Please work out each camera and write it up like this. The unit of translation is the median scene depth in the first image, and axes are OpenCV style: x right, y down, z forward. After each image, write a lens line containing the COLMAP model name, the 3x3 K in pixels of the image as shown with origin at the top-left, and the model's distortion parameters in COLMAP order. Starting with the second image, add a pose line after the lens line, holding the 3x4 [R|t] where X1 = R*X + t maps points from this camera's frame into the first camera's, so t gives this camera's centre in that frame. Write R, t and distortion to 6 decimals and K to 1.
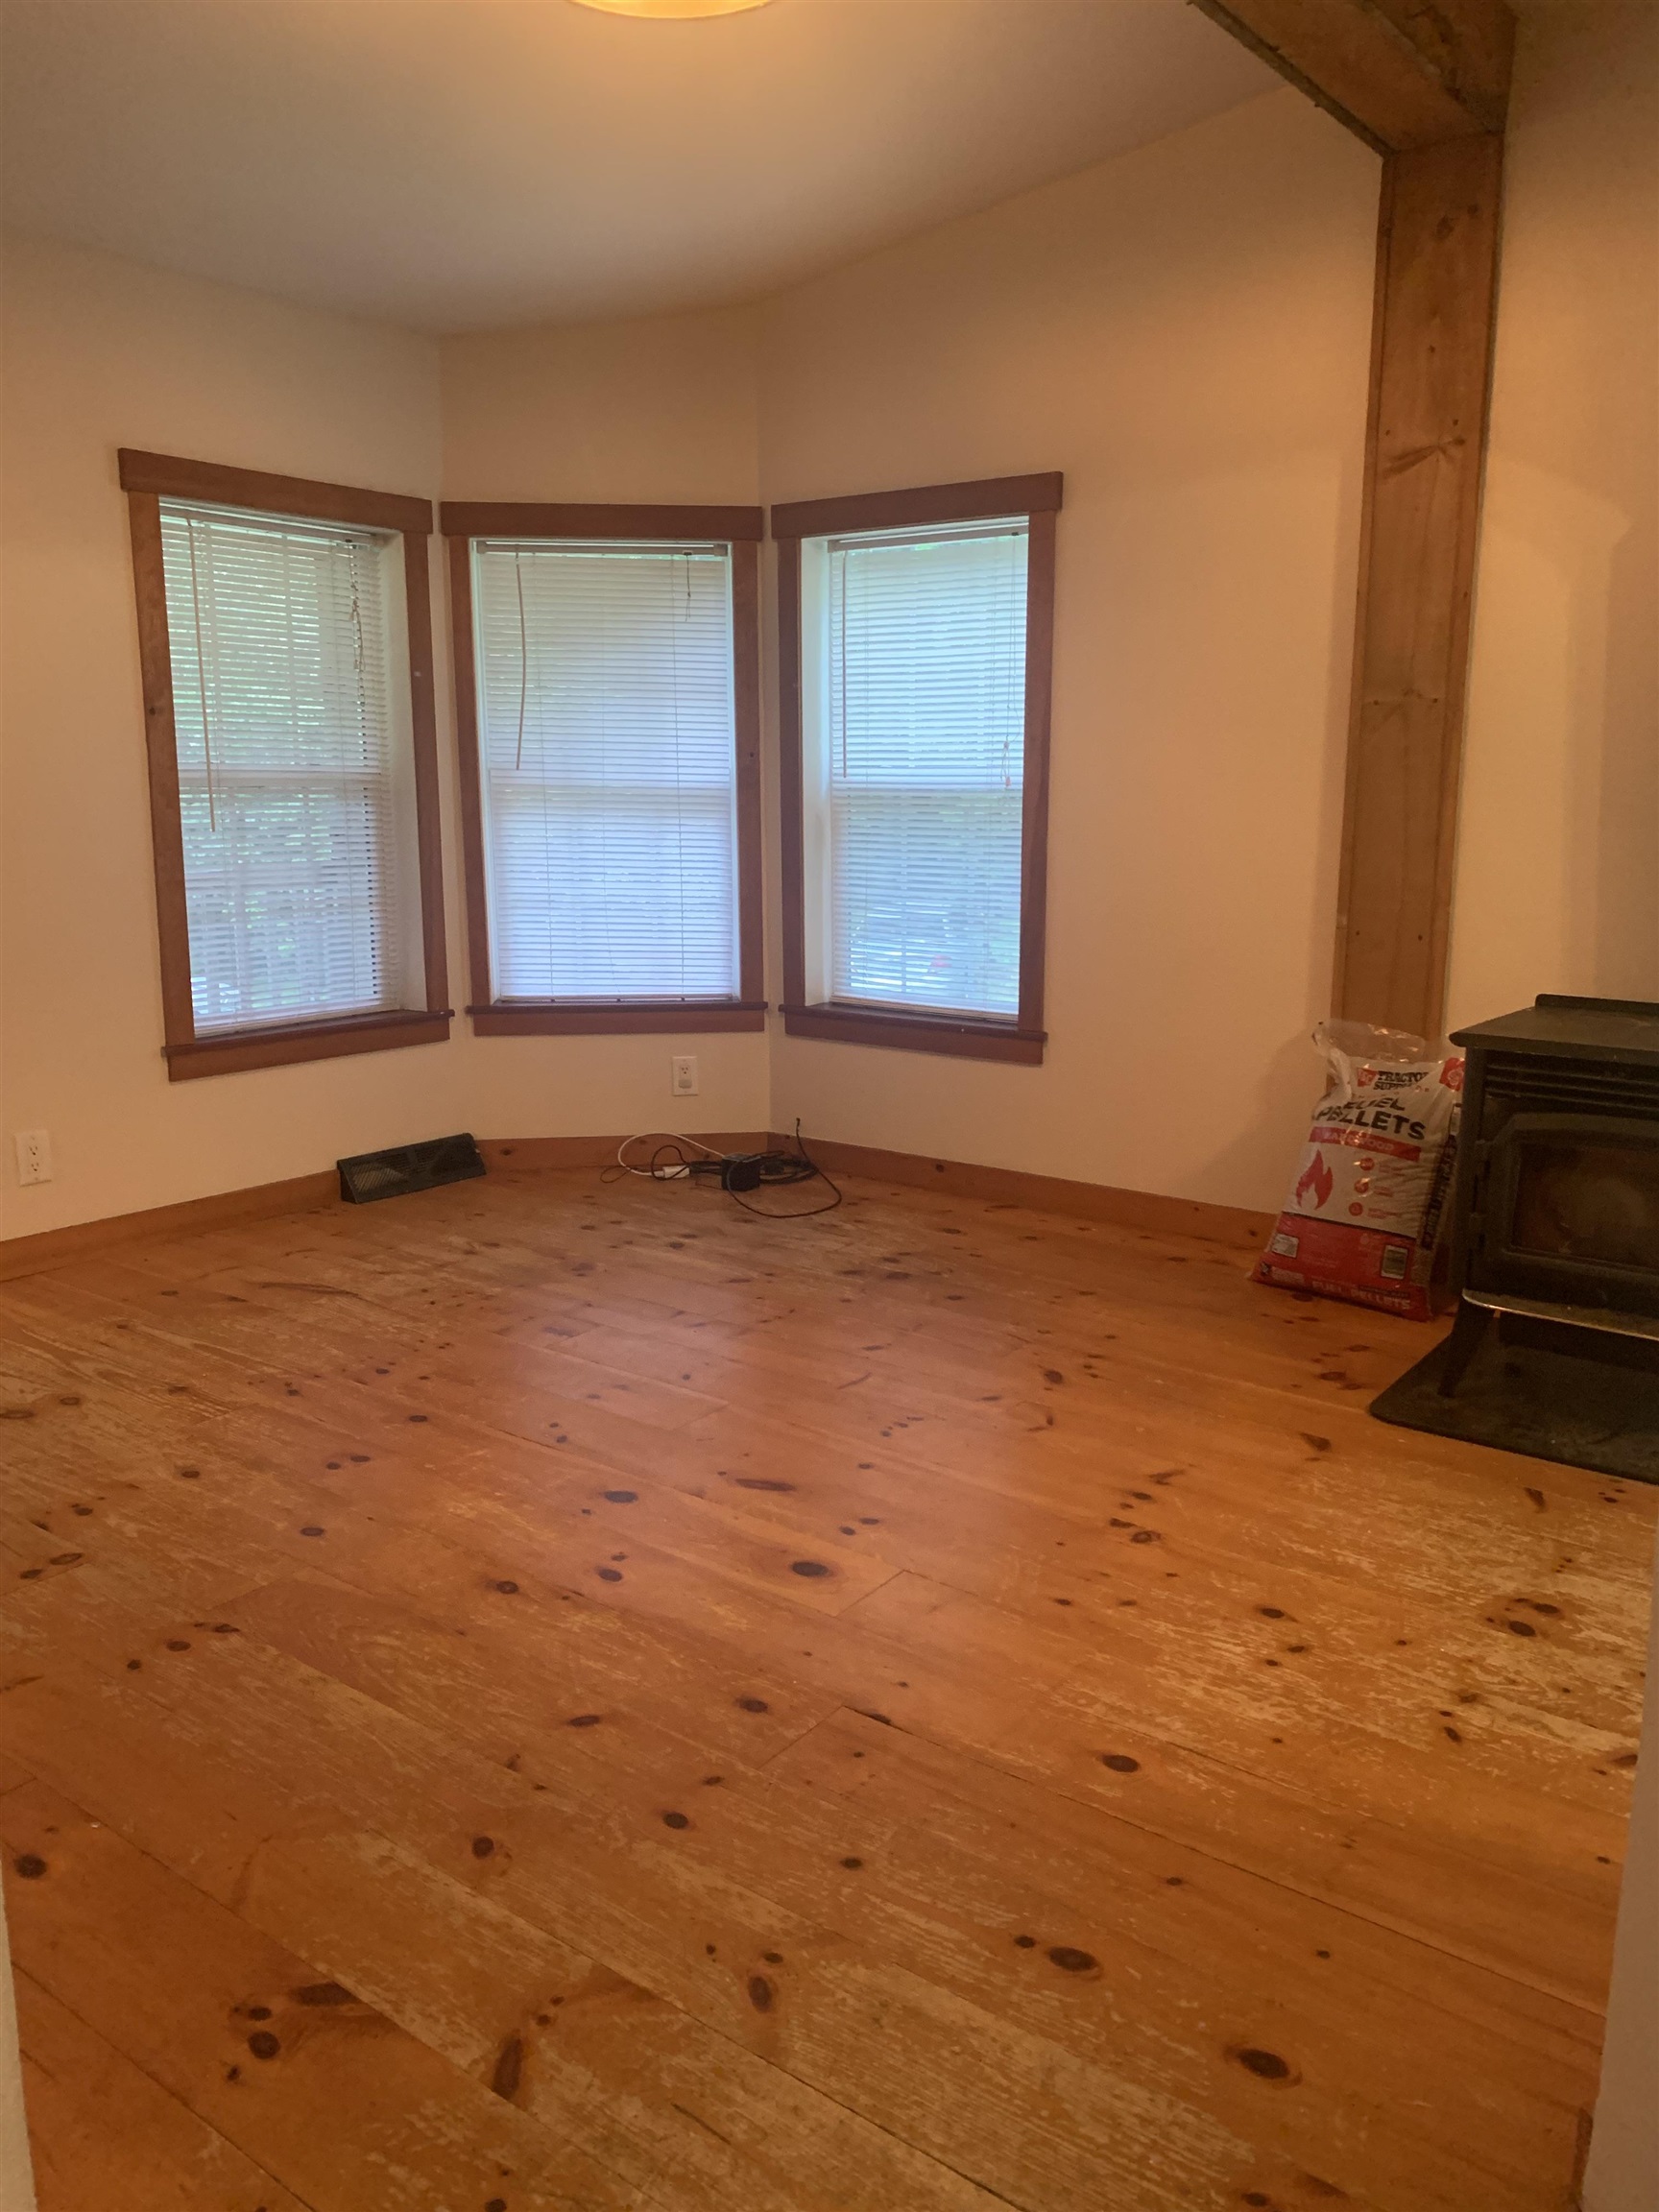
lens RADIAL K [[1690.7, 0, 832.4], [0, 1690.7, 1095.6], [0, 0, 1]] dist [0.053210, -0.051229]
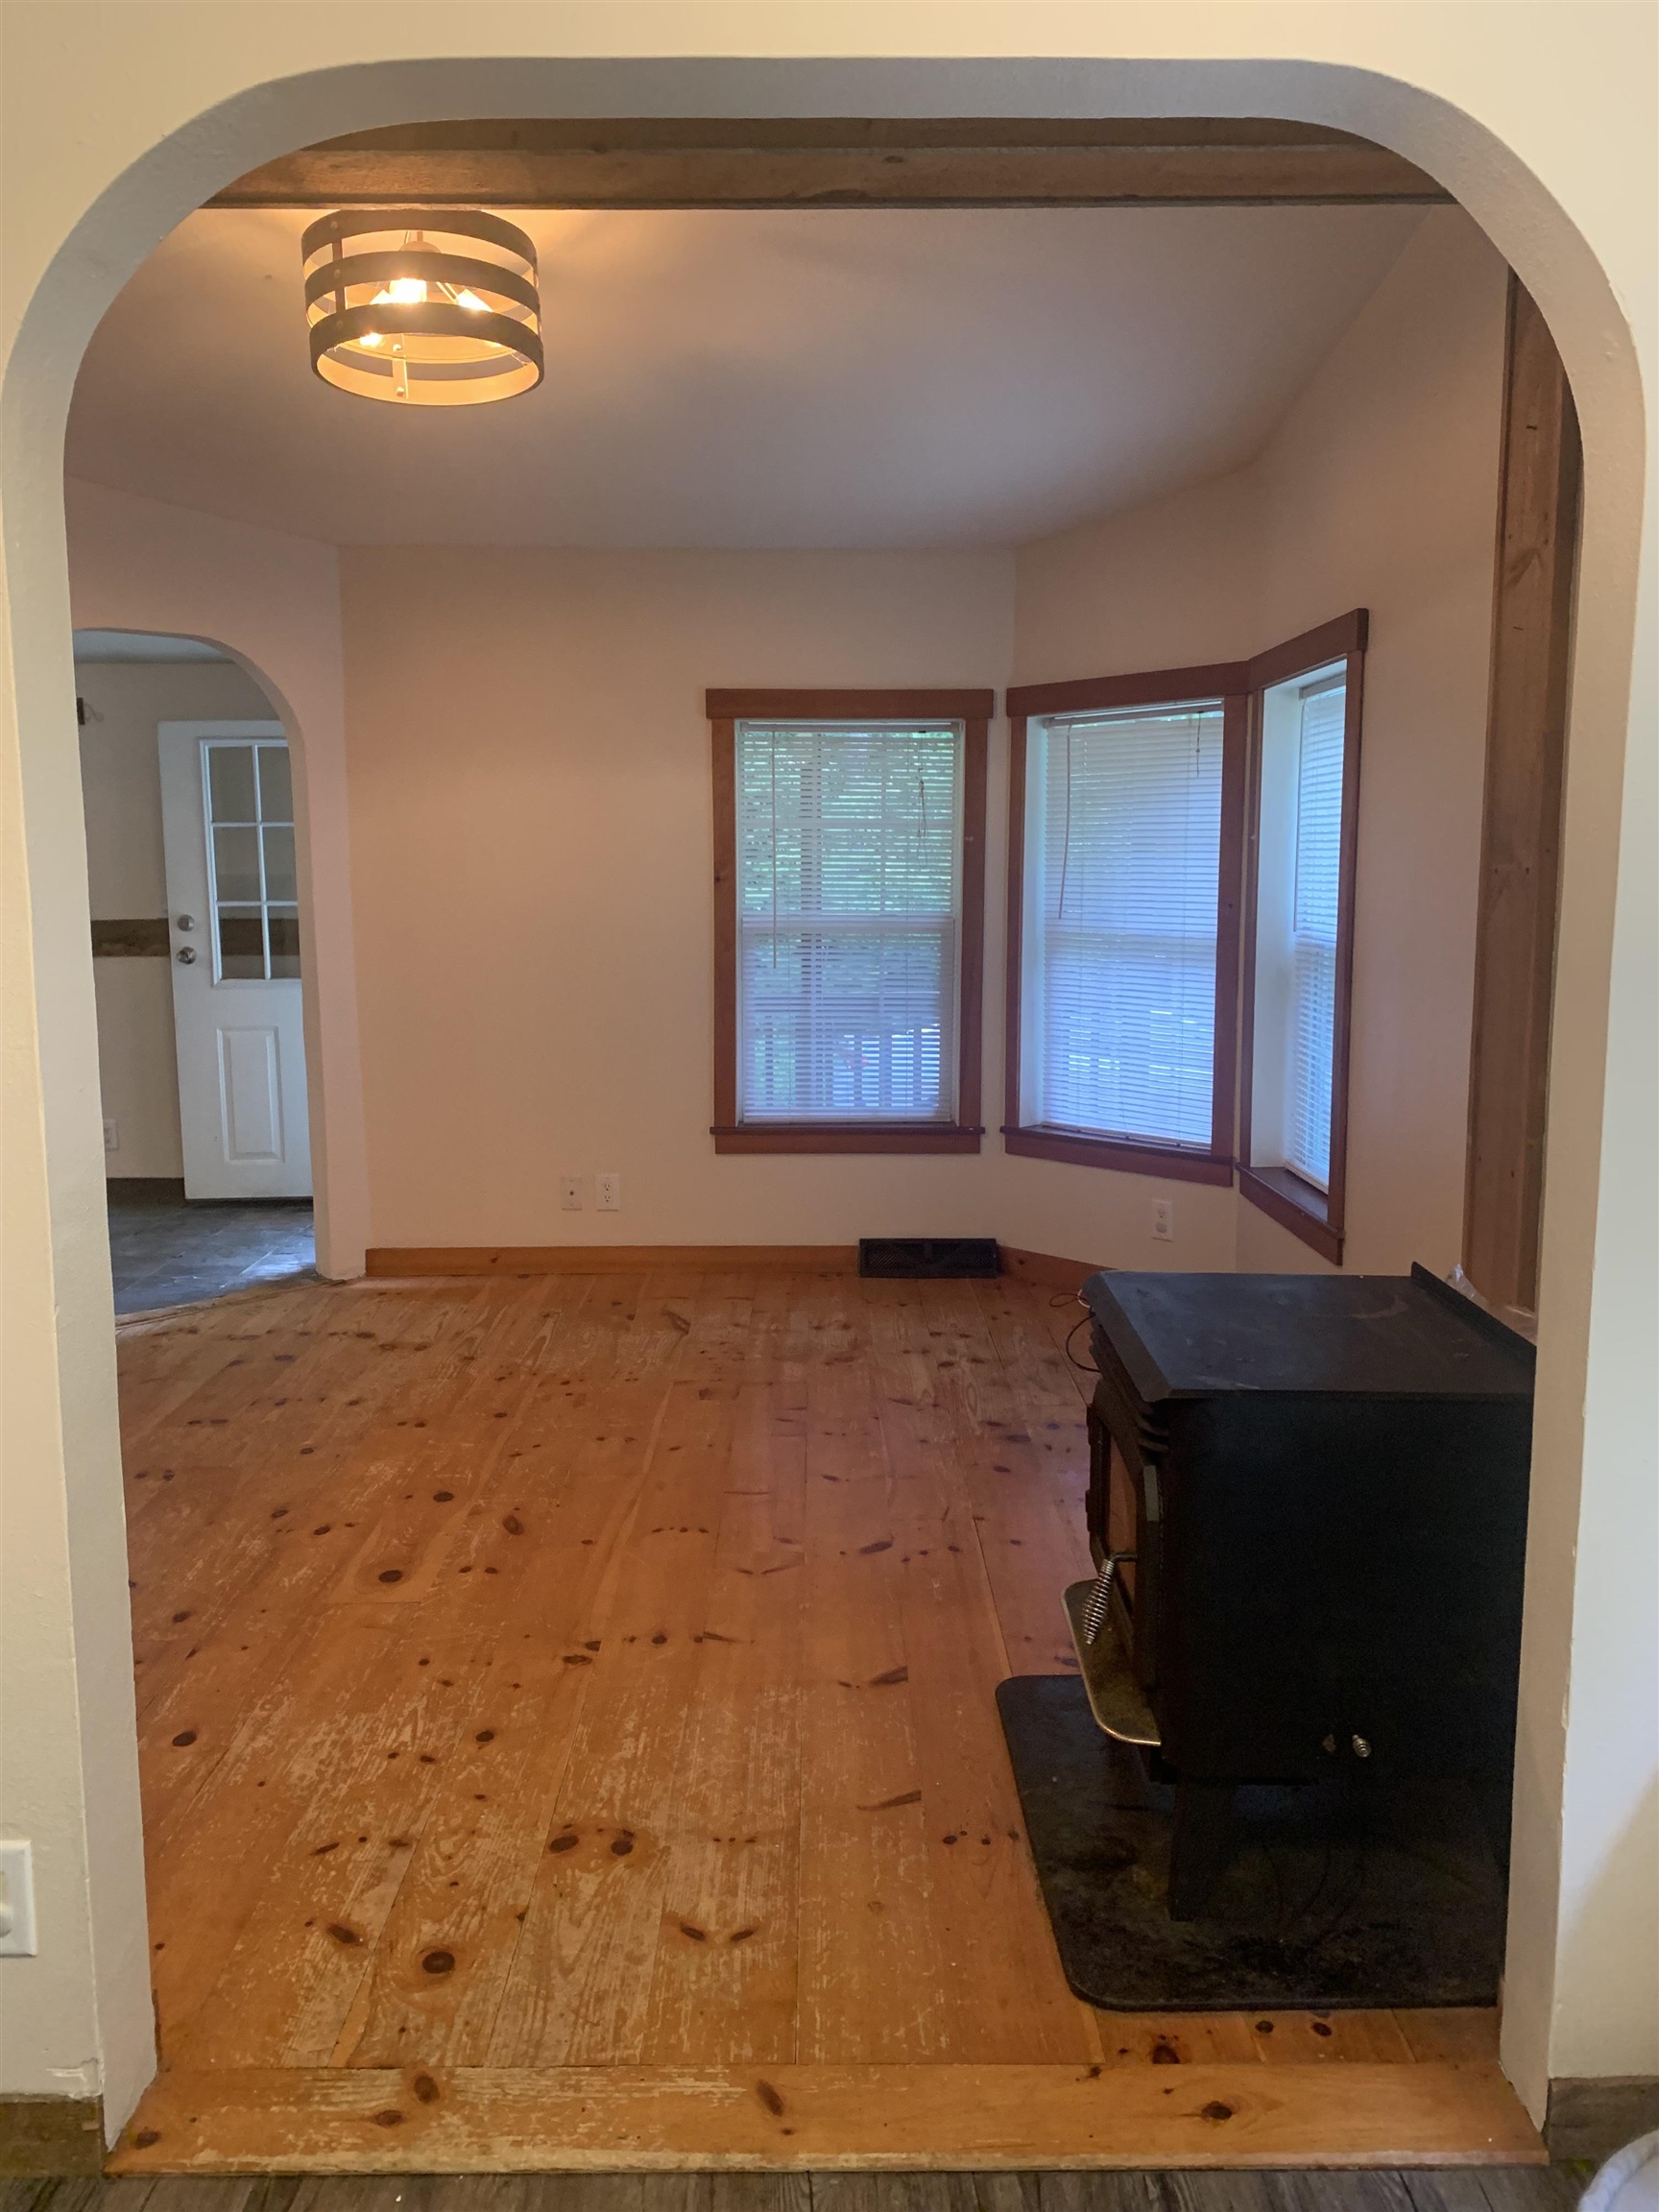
lens RADIAL K [[1690.7, 0, 836.9], [0, 1690.7, 1104.9], [0, 0, 1]] dist [0.053210, -0.051229]
pose [[0.601953, 0.108747, -0.791092, 0.815842], [-0.143210, 0.989323, 0.027027, -0.109849], [0.785585, 0.097023, 0.611100, 0.307803]]
